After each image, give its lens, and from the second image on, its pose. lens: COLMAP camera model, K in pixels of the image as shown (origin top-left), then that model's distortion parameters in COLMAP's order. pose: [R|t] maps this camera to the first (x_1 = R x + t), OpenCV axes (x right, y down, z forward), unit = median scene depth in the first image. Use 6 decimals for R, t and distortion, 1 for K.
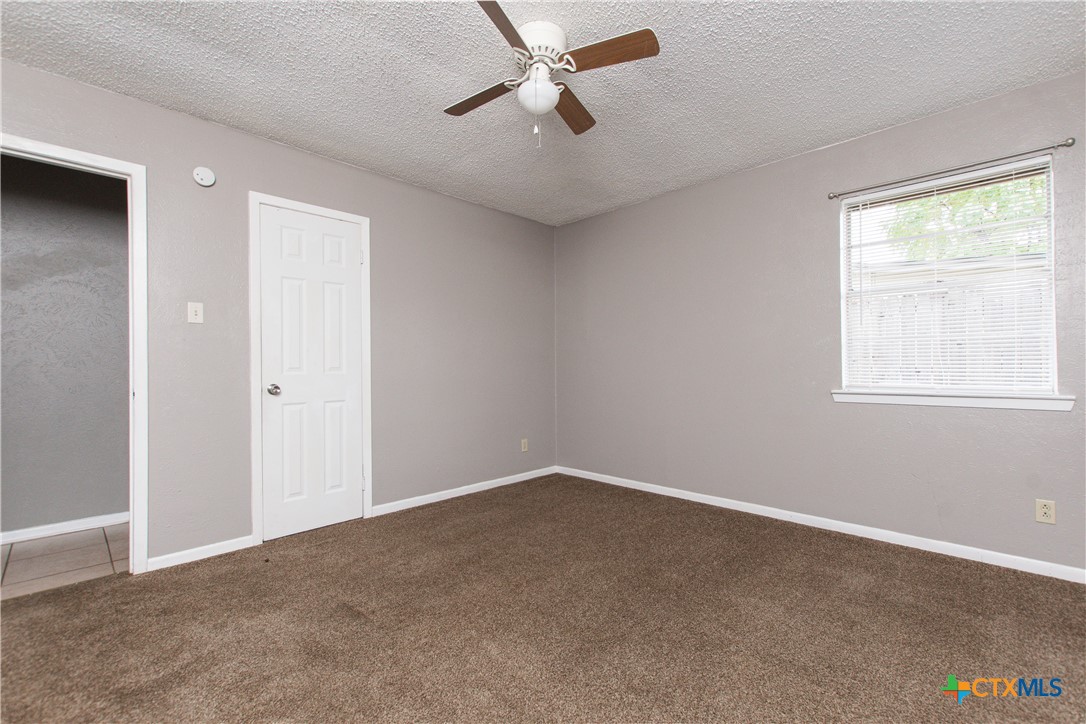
lens RADIAL K [[472.4, 0, 539.8], [0, 472.4, 359.7], [0, 0, 1]] dist [0.005610, -0.000258]
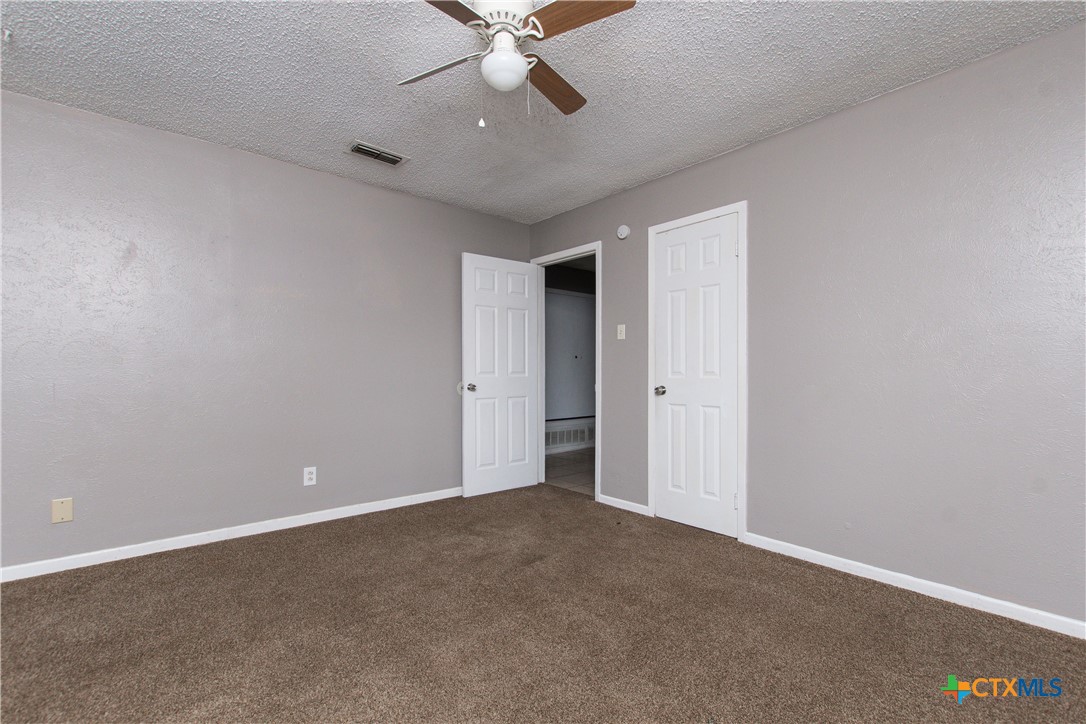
lens RADIAL K [[472.4, 0, 537.2], [0, 472.4, 370.8], [0, 0, 1]] dist [0.005610, -0.000258]
pose [[-0.078492, 0.007541, -0.996886, 0.642212], [0.011863, 0.999908, 0.006630, 0.003398], [0.996844, -0.011306, -0.078574, 0.807651]]
